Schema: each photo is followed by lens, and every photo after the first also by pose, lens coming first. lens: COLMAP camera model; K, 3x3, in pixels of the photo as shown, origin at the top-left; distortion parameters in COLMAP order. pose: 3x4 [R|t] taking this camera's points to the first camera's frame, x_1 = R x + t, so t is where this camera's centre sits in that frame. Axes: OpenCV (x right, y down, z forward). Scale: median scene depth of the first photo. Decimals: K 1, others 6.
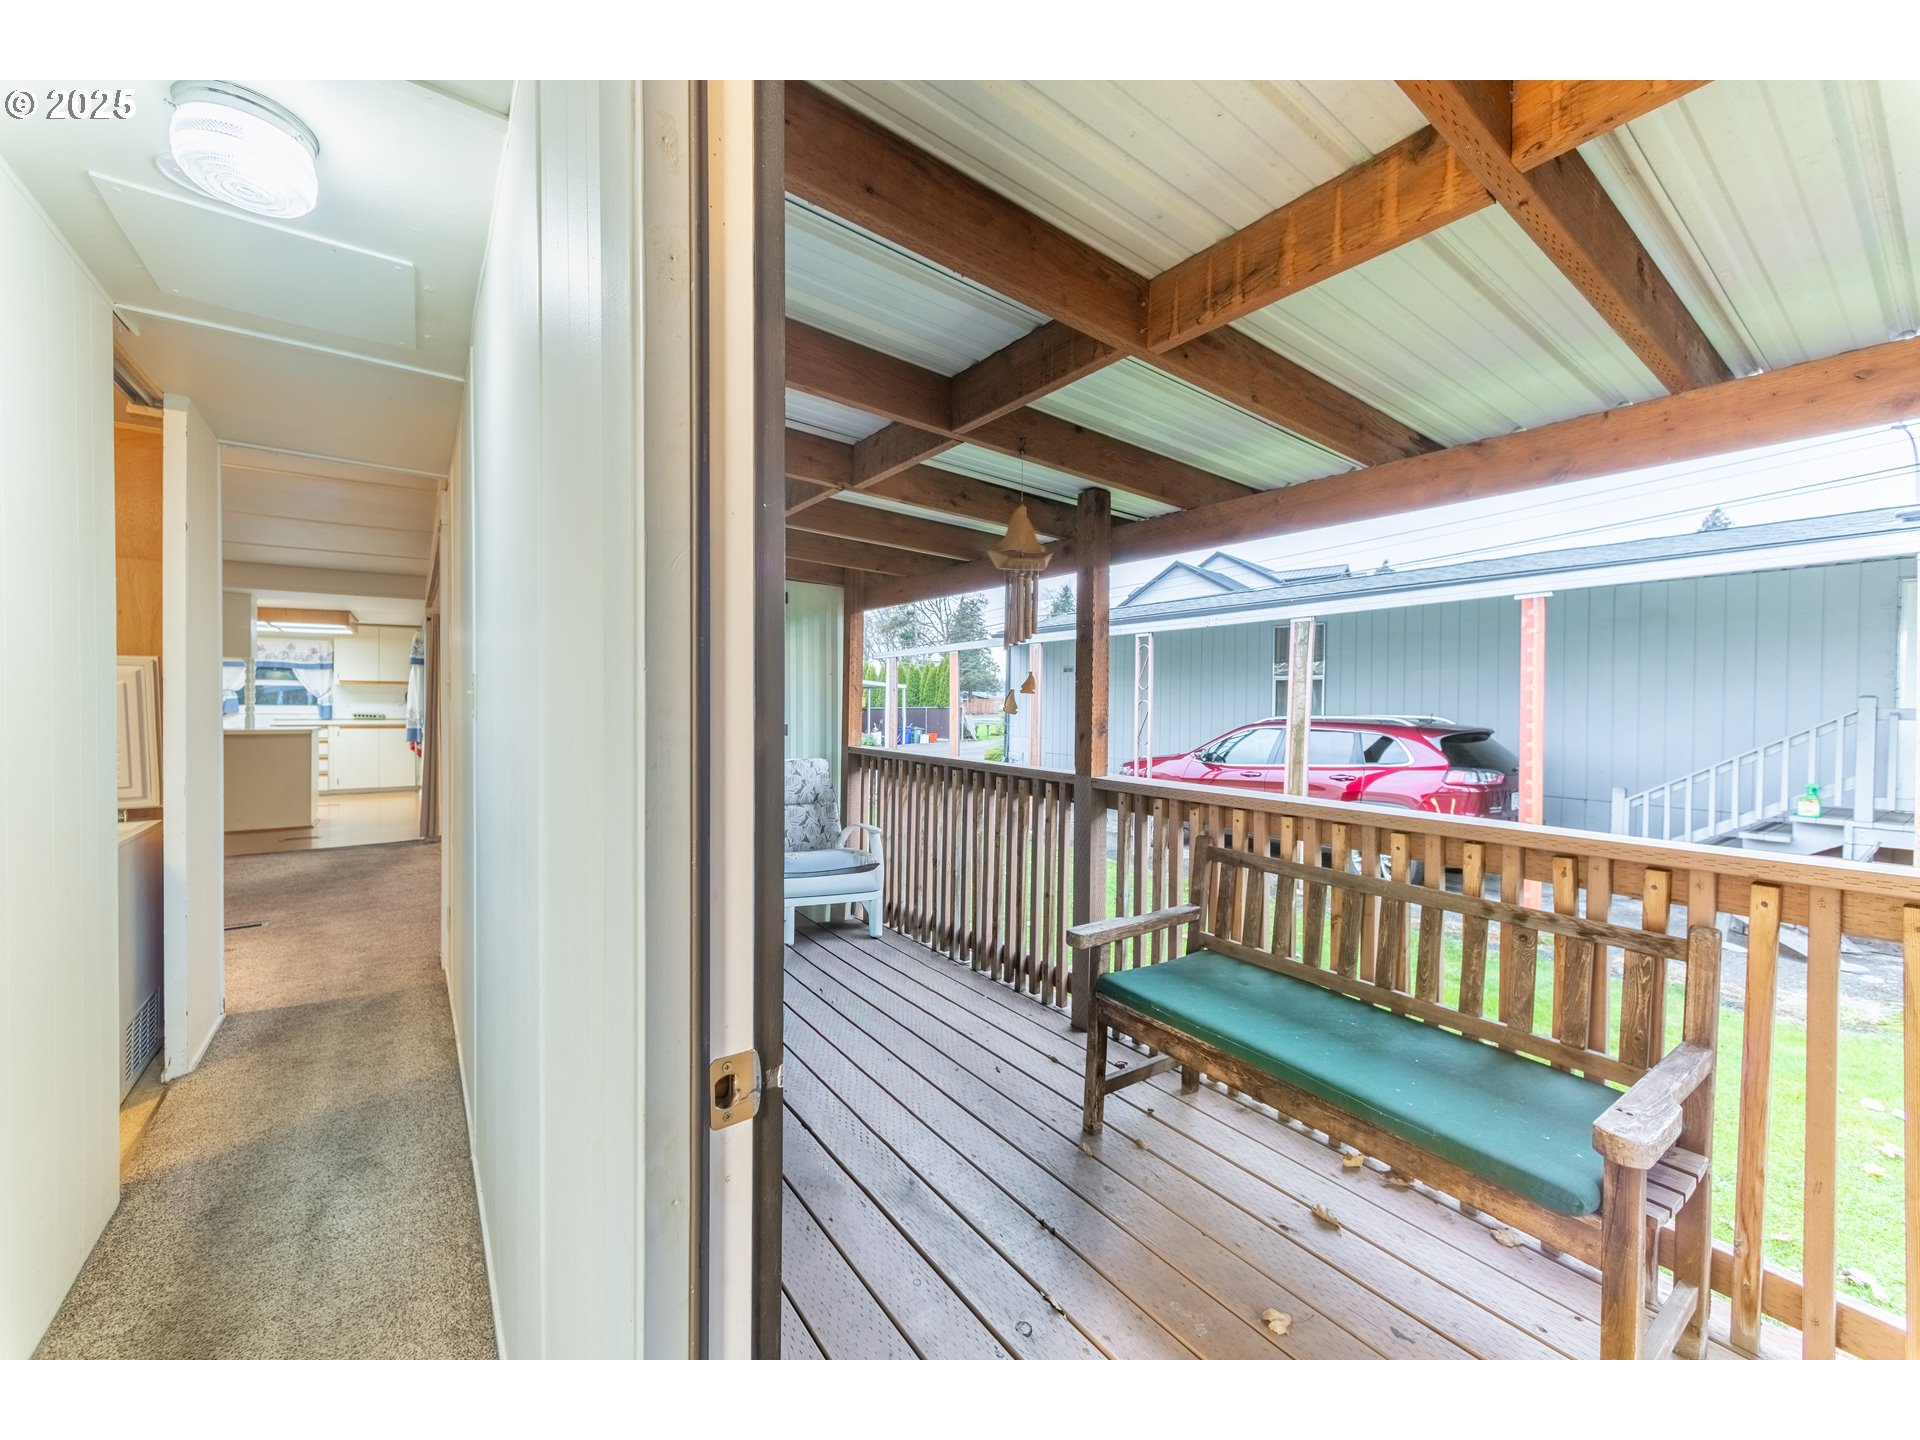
lens RADIAL K [[750.0, 0, 959.6], [0, 750.0, 709.6], [0, 0, 1]] dist [0.002897, 0.000093]
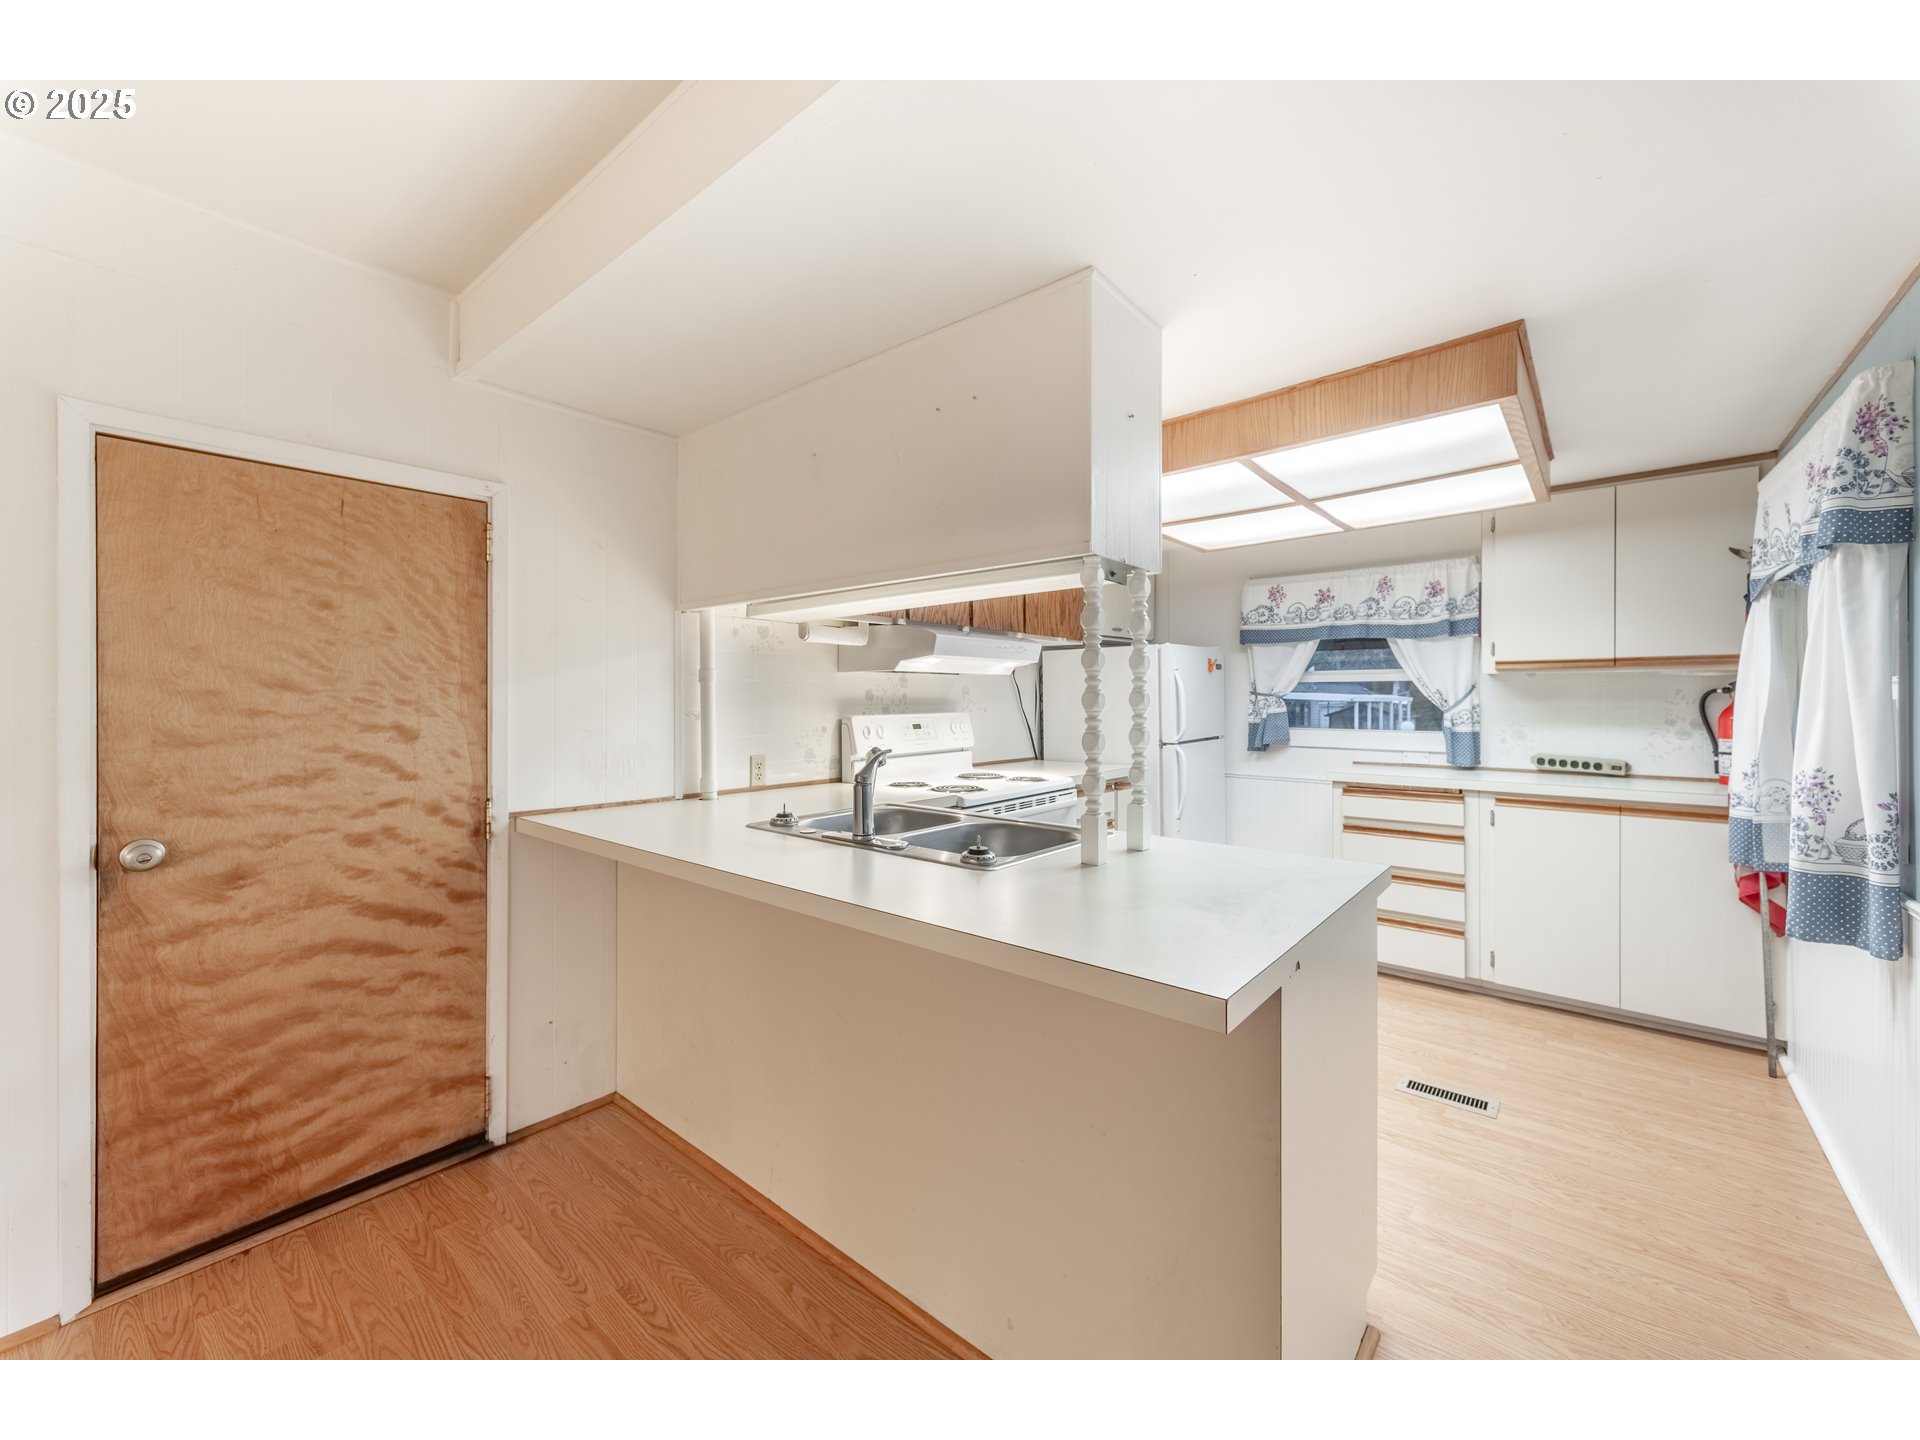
lens RADIAL K [[750.0, 0, 961.9], [0, 750.0, 699.3], [0, 0, 1]] dist [0.002897, 0.000093]
pose [[0.237357, -0.008067, -0.971389, -0.544100], [-0.005974, 0.999934, -0.009764, -0.016745], [0.971404, 0.008121, 0.237293, 0.674540]]
